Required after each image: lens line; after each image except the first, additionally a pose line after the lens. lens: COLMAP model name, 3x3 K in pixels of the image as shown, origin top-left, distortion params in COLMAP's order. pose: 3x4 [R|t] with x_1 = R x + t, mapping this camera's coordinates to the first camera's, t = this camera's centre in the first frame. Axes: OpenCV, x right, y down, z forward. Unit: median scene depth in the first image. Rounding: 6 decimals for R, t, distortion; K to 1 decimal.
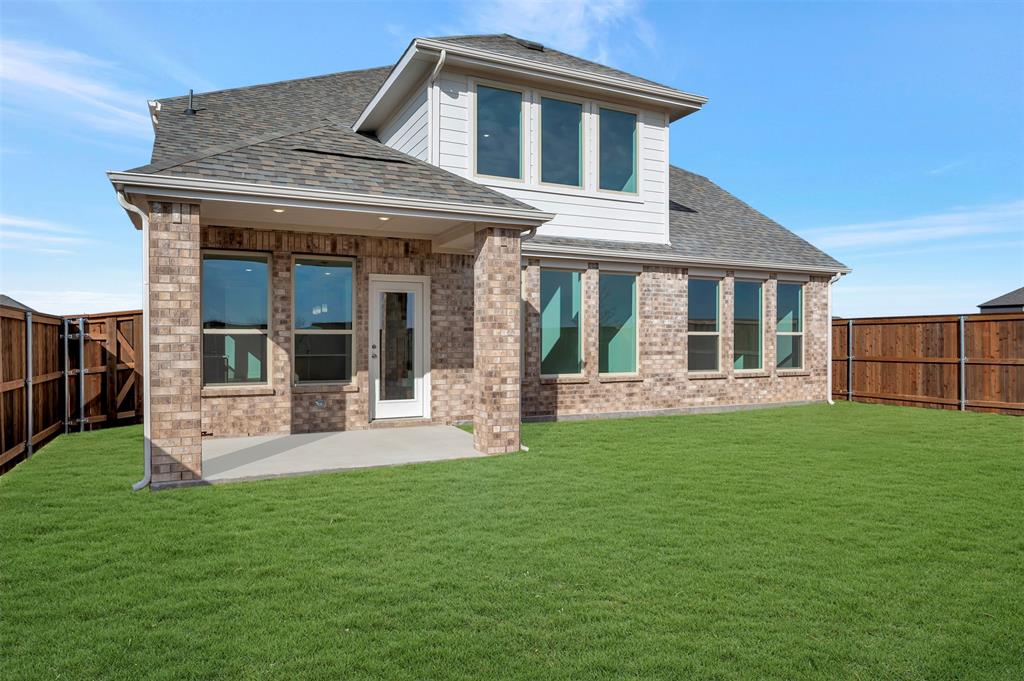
lens RADIAL K [[657.6, 0, 512.1], [0, 657.6, 340.2], [0, 0, 1]] dist [0.004188, 0.001642]
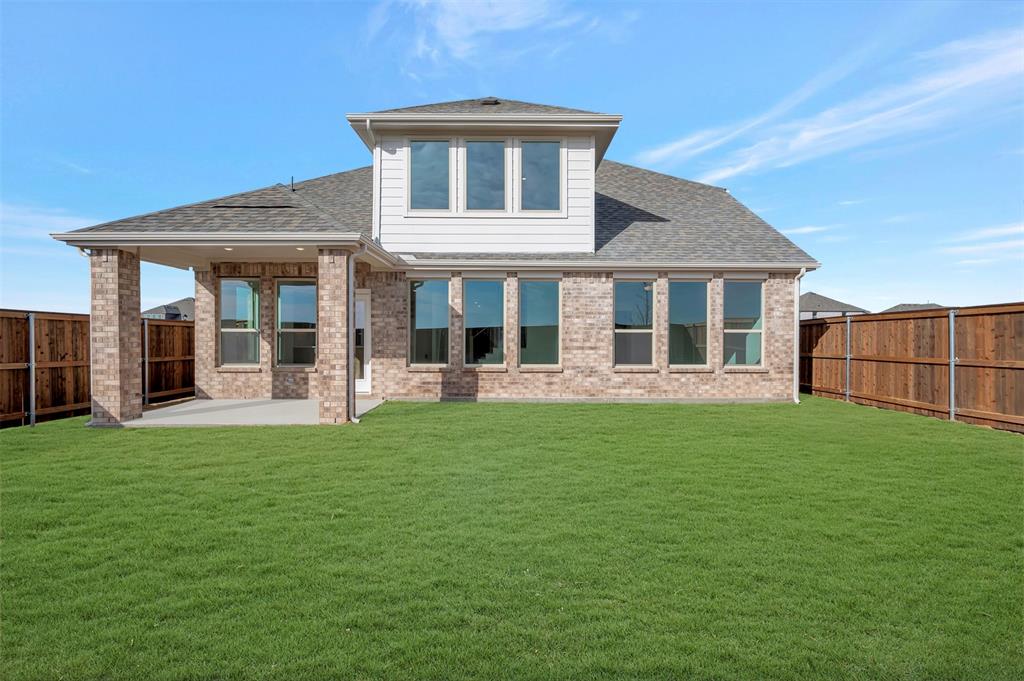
lens RADIAL K [[471.7, 0, 510.0], [0, 471.7, 340.4], [0, 0, 1]] dist [0.006184, -0.000185]
pose [[0.899983, 0.005414, -0.435891, 0.479953], [-0.003271, 0.999979, 0.005667, 0.001829], [0.435913, -0.003674, 0.899981, 0.215481]]
